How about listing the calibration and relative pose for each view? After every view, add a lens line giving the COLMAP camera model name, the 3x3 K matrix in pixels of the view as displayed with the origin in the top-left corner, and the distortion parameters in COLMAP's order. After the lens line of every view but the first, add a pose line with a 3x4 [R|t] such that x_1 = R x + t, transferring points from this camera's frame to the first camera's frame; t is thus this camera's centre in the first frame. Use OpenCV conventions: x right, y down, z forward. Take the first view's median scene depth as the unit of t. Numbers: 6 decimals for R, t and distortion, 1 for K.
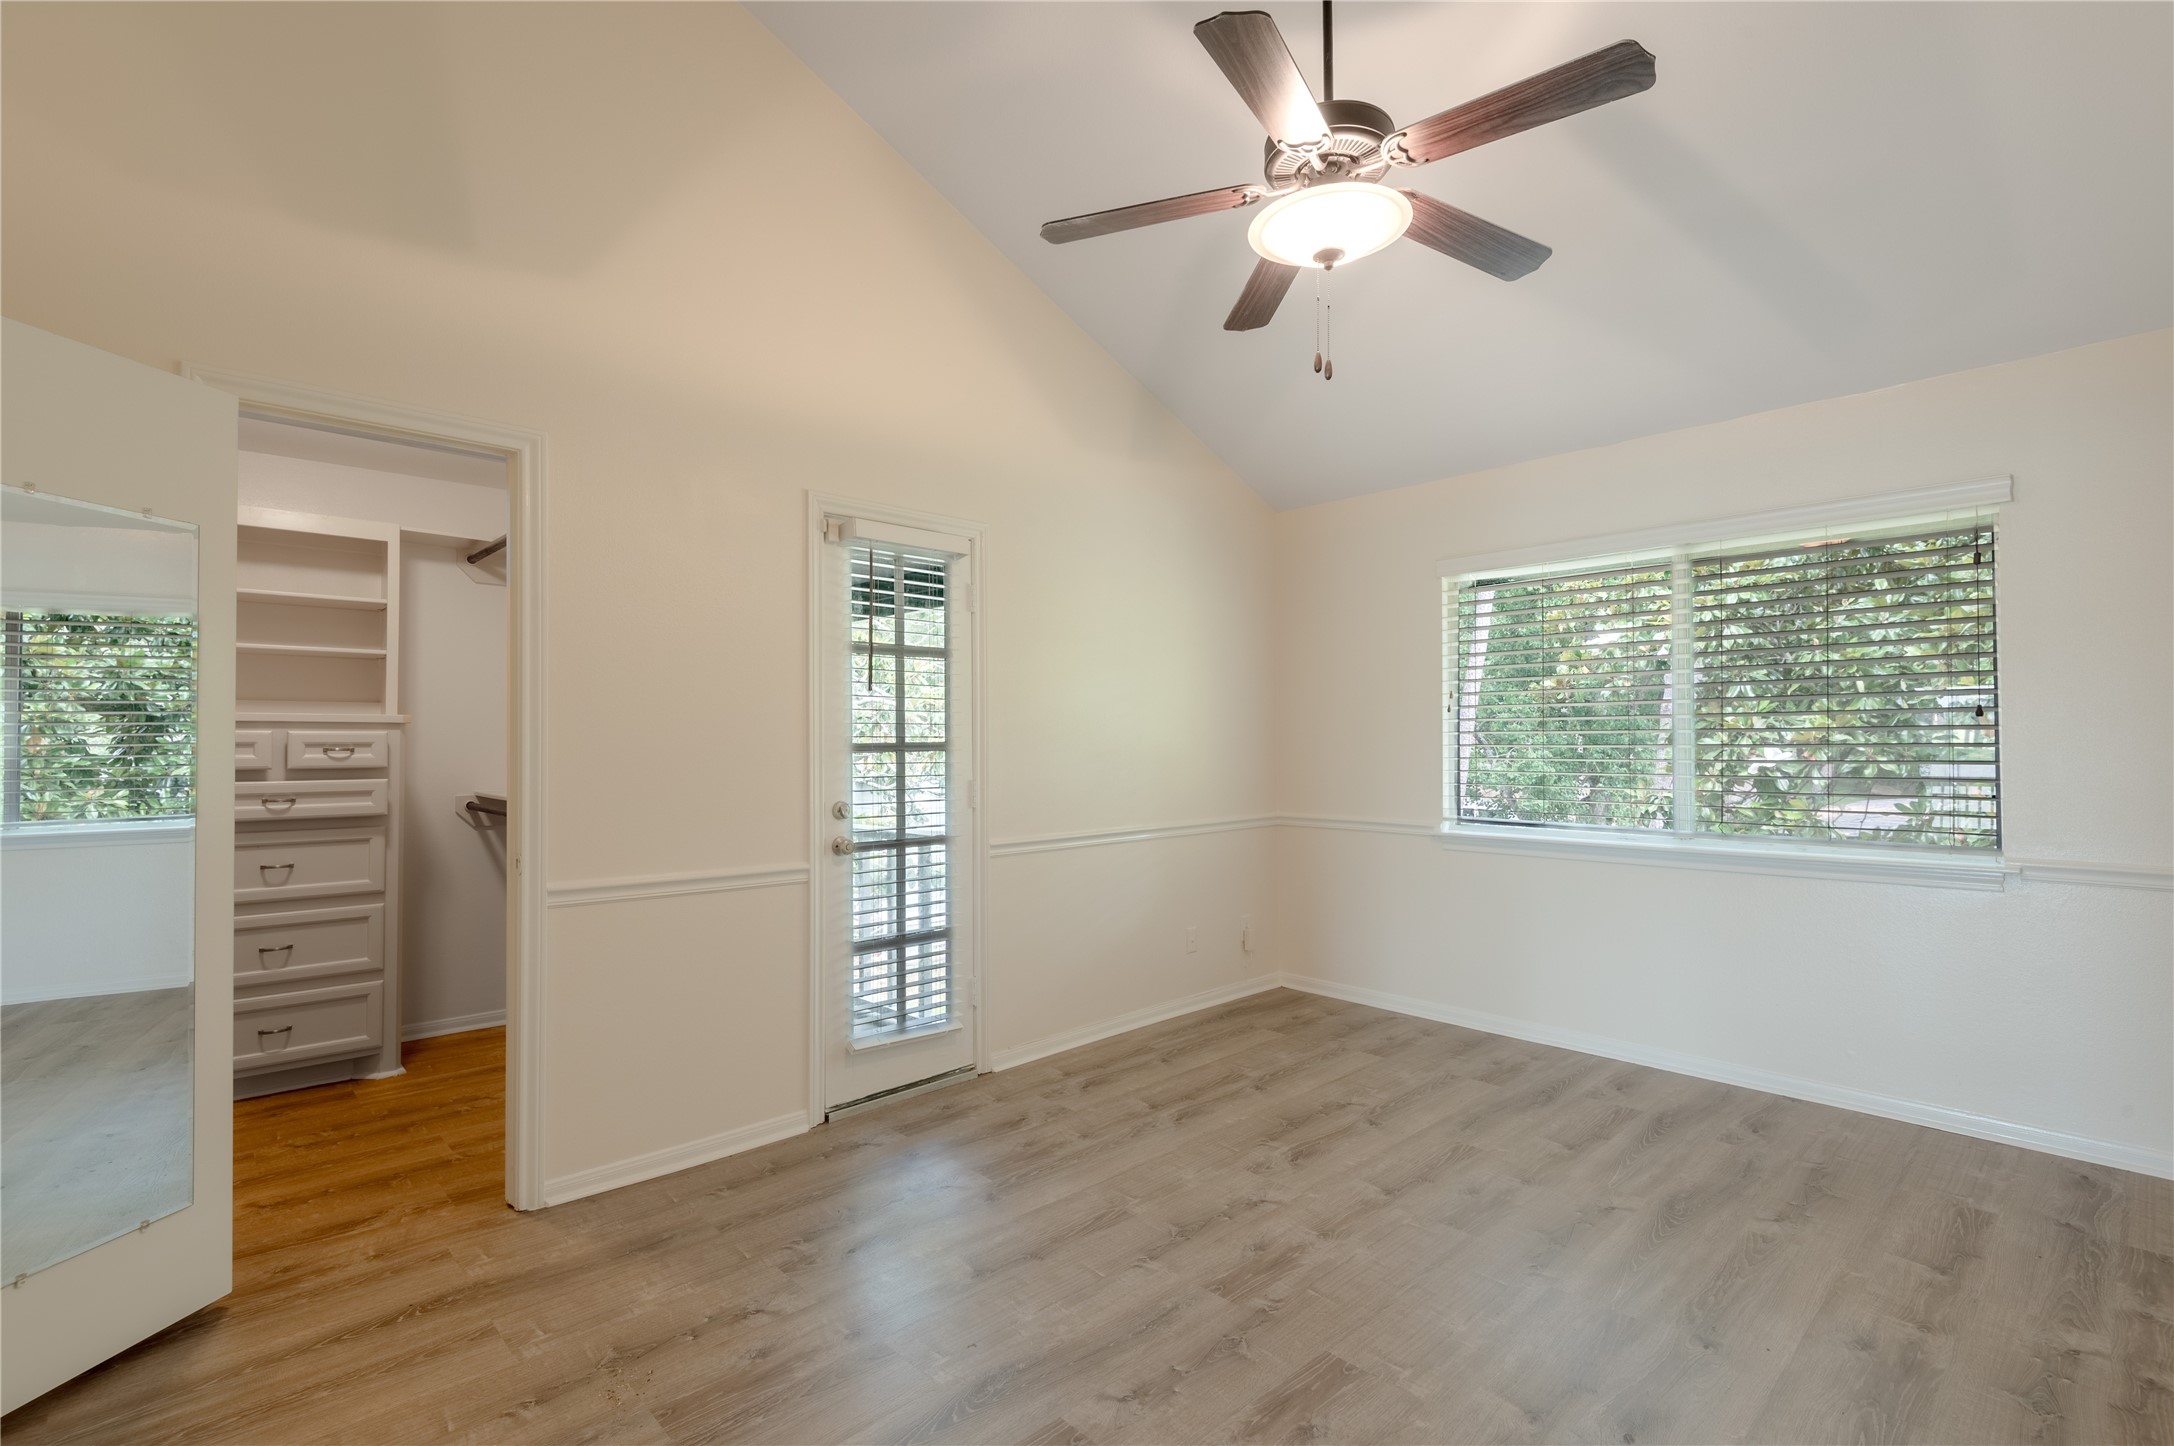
lens RADIAL K [[1008.4, 0, 1078.7], [0, 1008.4, 738.2], [0, 0, 1]] dist [0.033681, -0.020312]
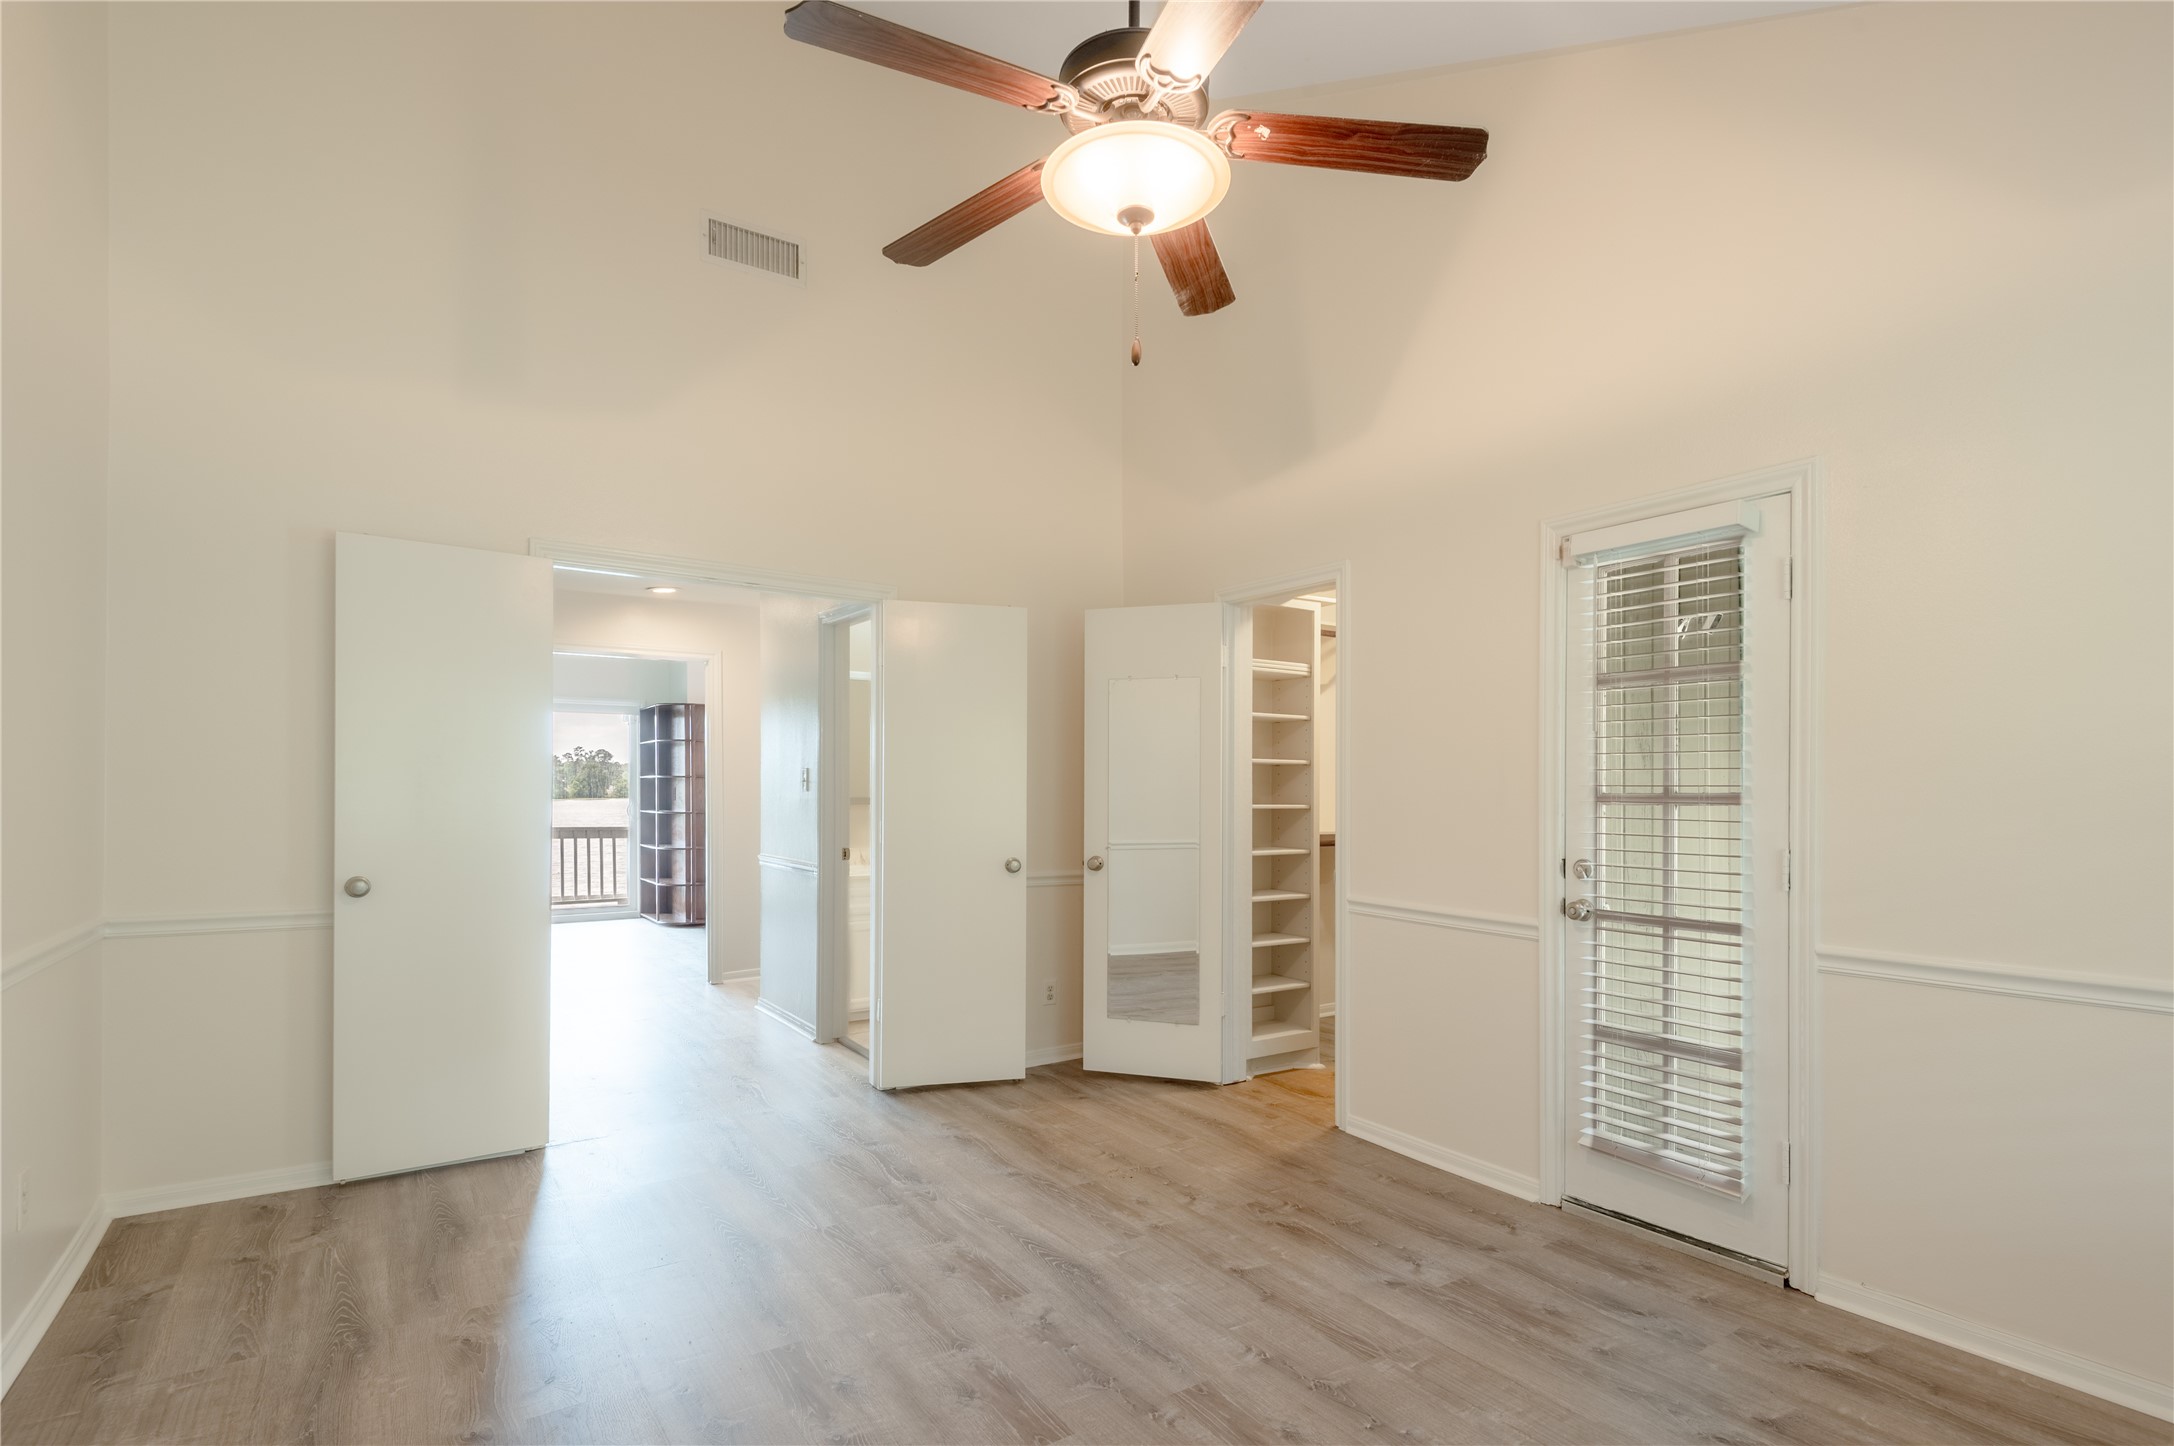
lens RADIAL K [[1103.7, 0, 1109.3], [0, 1103.7, 791.5], [0, 0, 1]] dist [0.003703, -0.000767]
pose [[-0.175233, 0.008106, -0.984494, 0.923959], [0.001441, 0.999967, 0.007977, -0.005246], [0.984526, -0.000021, -0.175239, 0.896169]]
